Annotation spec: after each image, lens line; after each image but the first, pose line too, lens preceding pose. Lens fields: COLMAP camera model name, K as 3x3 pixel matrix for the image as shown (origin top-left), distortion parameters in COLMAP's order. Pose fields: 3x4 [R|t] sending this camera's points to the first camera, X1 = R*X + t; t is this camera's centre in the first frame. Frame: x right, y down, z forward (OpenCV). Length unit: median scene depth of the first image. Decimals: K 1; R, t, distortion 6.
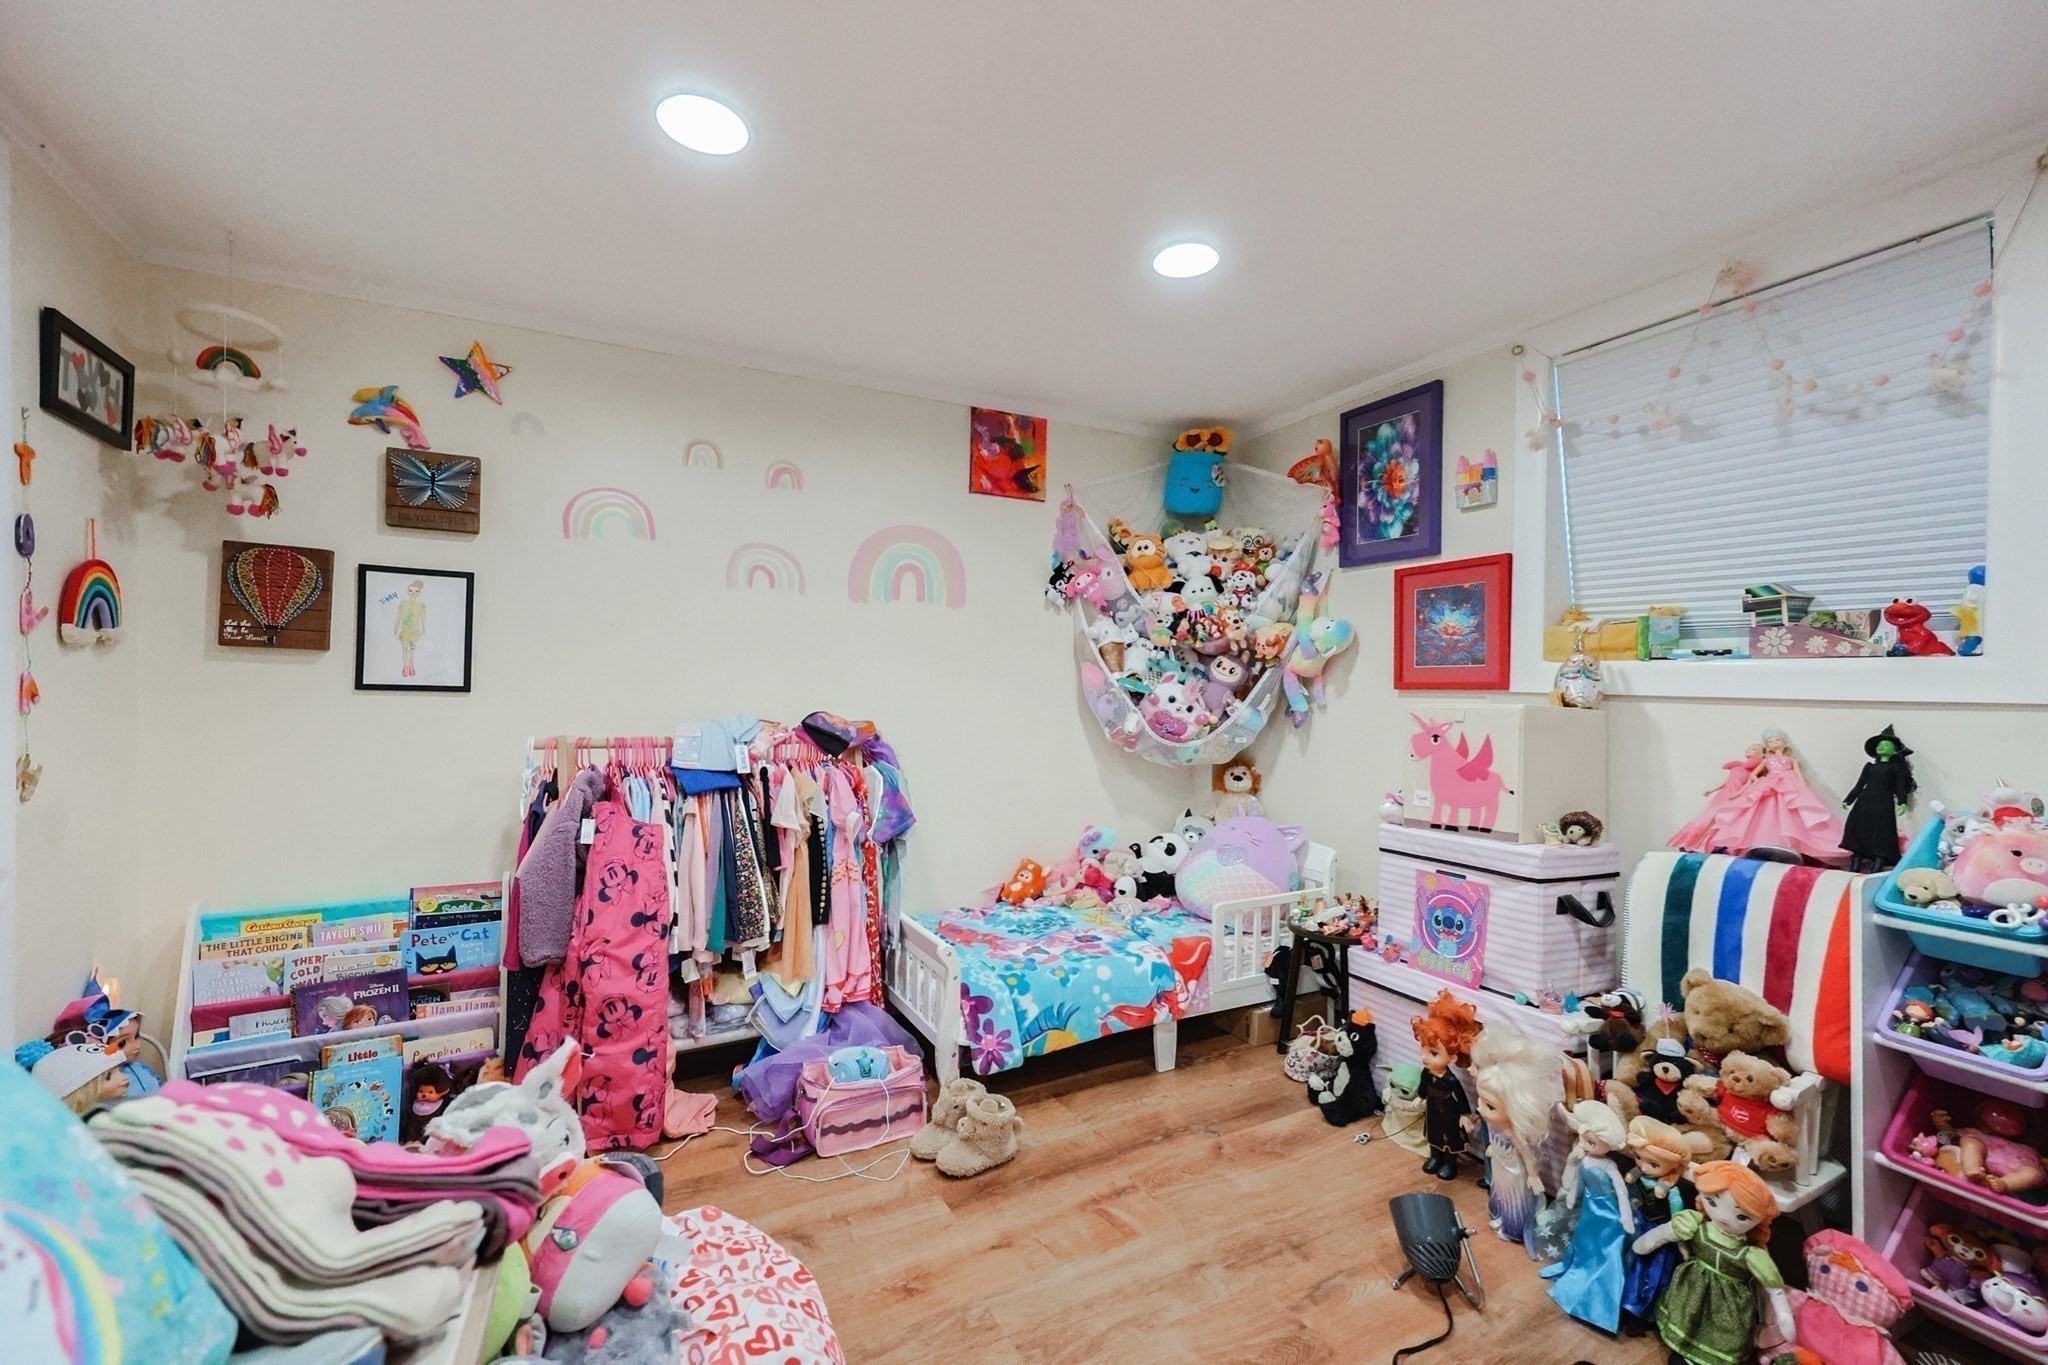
lens RADIAL K [[866.1, 0, 1020.0], [0, 866.1, 679.0], [0, 0, 1]] dist [0.007253, 0.001225]
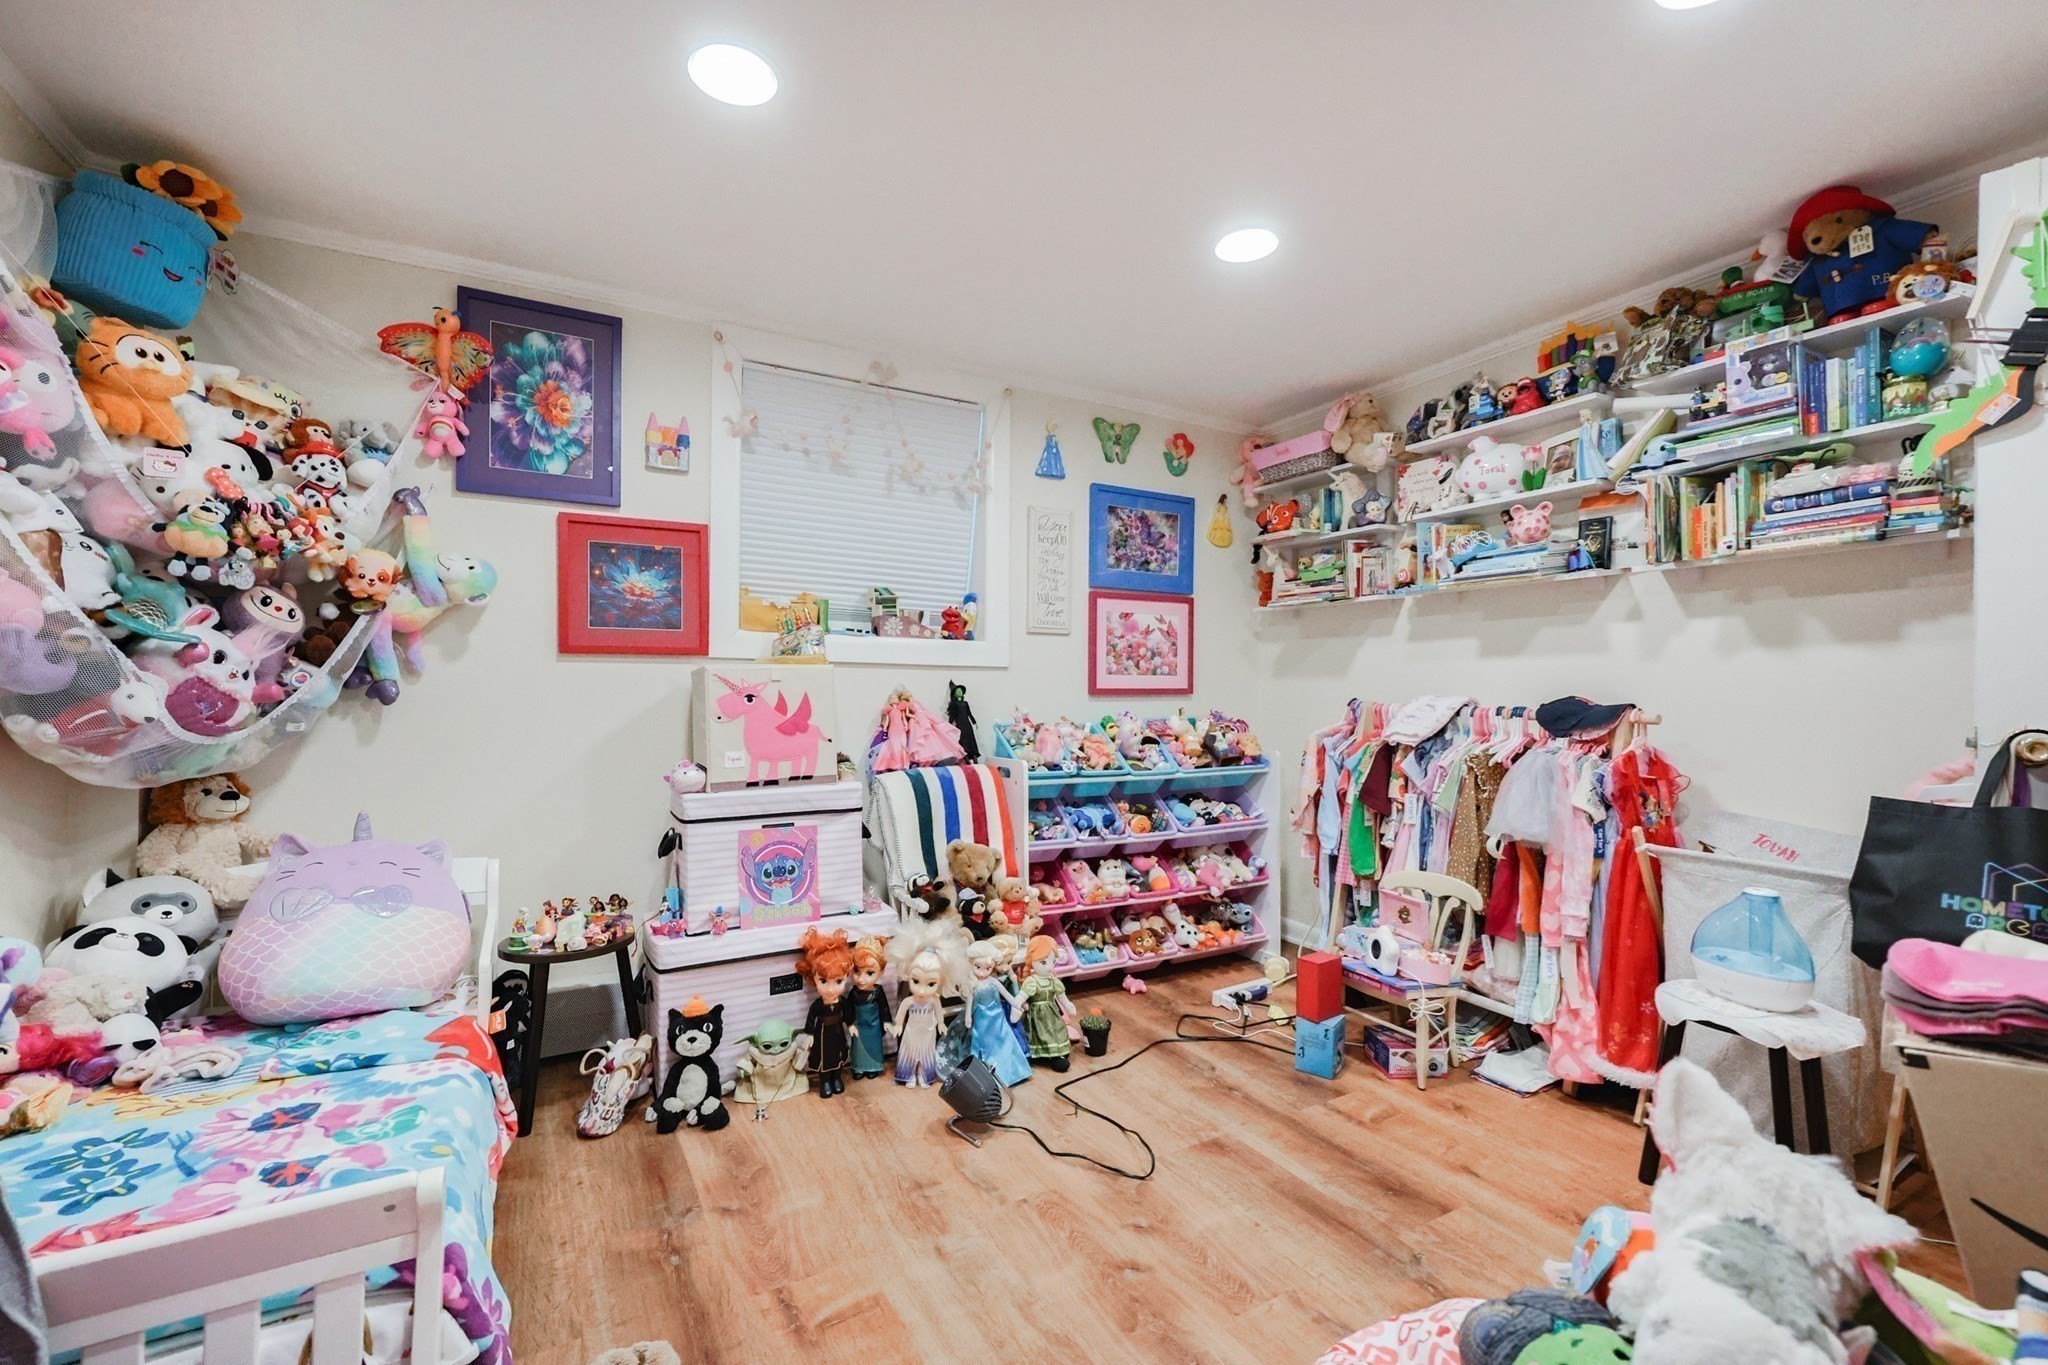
lens RADIAL K [[866.1, 0, 1031.3], [0, 866.1, 687.6], [0, 0, 1]] dist [0.007253, 0.001225]
pose [[-0.040063, 0.001718, 0.999196, -0.477529], [-0.009017, 0.999957, -0.002081, 0.048063], [-0.999156, -0.009093, -0.040045, 0.621867]]
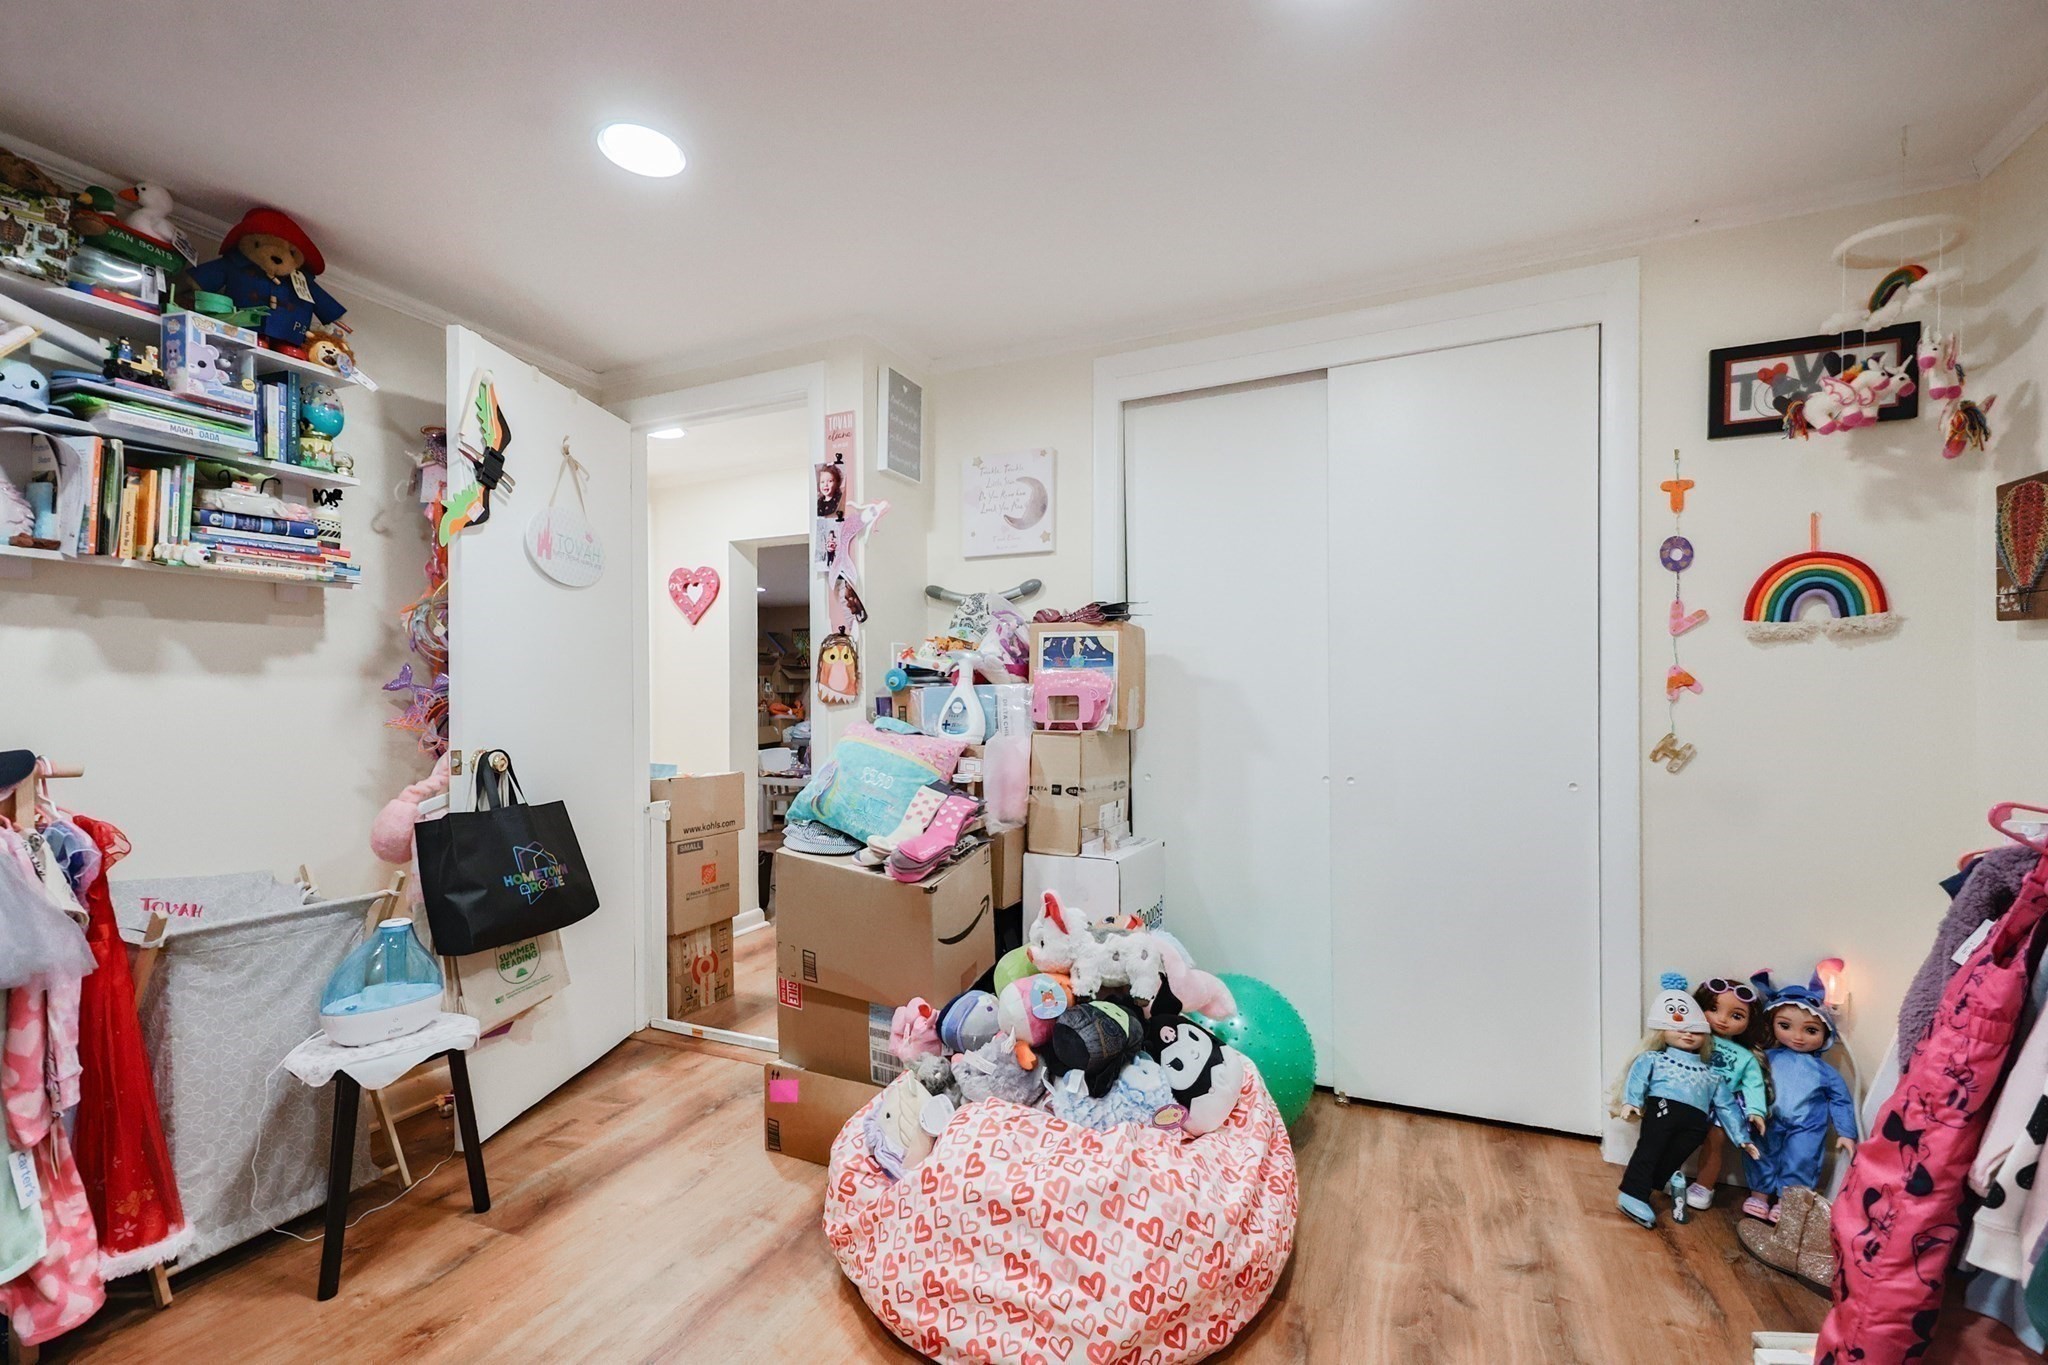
lens RADIAL K [[866.1, 0, 1026.3], [0, 866.1, 696.7], [0, 0, 1]] dist [0.007253, 0.001225]
pose [[-0.780741, -0.005086, -0.624834, 0.193577], [0.000263, 0.999964, -0.008468, 0.025817], [0.624854, -0.006776, -0.780712, 0.867964]]
